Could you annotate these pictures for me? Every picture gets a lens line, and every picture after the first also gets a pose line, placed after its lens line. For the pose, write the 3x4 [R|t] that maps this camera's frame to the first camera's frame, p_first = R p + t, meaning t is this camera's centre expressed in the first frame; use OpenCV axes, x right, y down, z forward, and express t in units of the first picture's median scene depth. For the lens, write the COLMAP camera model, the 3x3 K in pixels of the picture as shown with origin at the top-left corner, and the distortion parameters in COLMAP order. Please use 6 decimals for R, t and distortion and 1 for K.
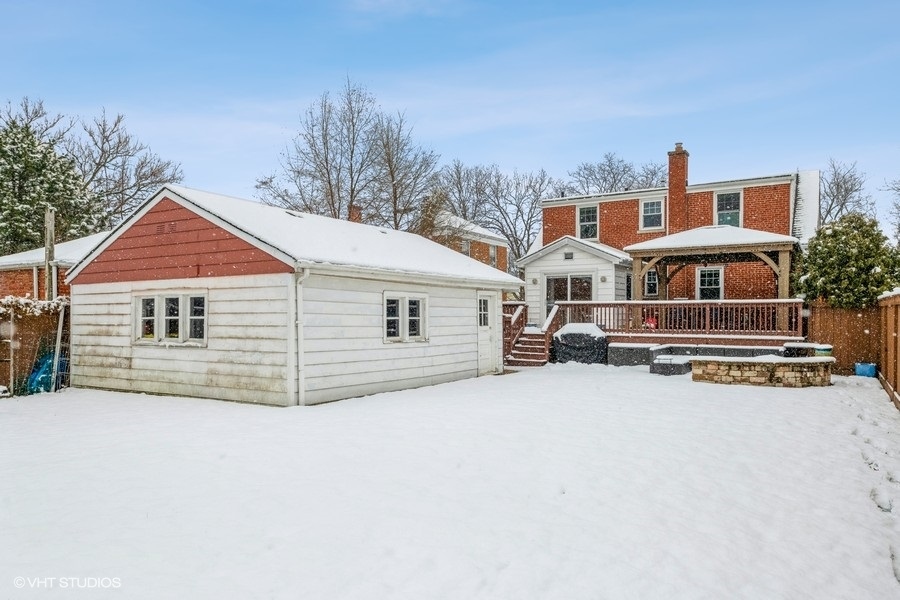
lens RADIAL K [[621.1, 0, 453.5], [0, 621.1, 321.8], [0, 0, 1]] dist [0.033809, -0.006427]
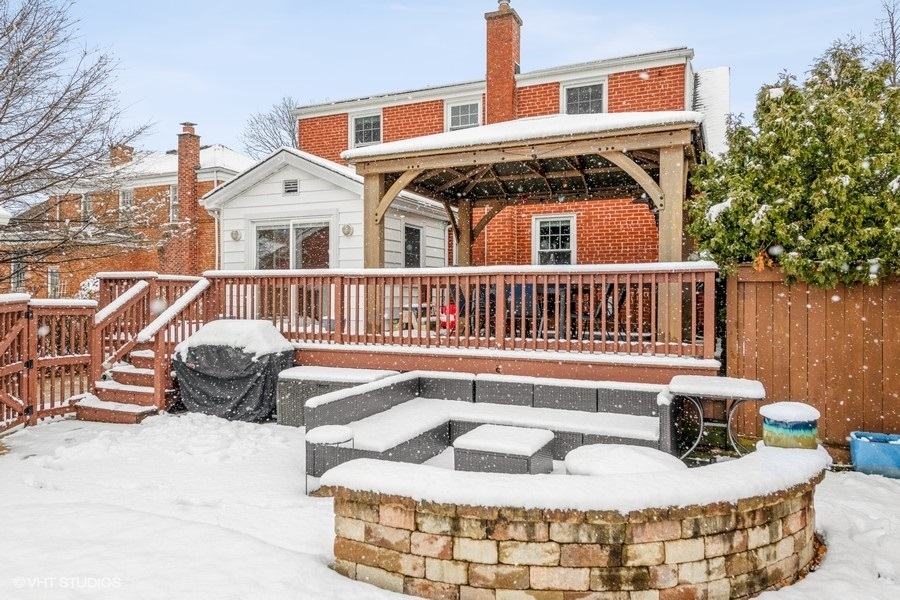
lens RADIAL K [[621.1, 0, 448.9], [0, 621.1, 297.8], [0, 0, 1]] dist [0.033809, -0.006427]
pose [[0.991698, -0.000855, 0.128584, 0.329896], [0.001676, 0.999979, -0.006275, -0.011588], [-0.128576, 0.006439, 0.991679, 0.612859]]
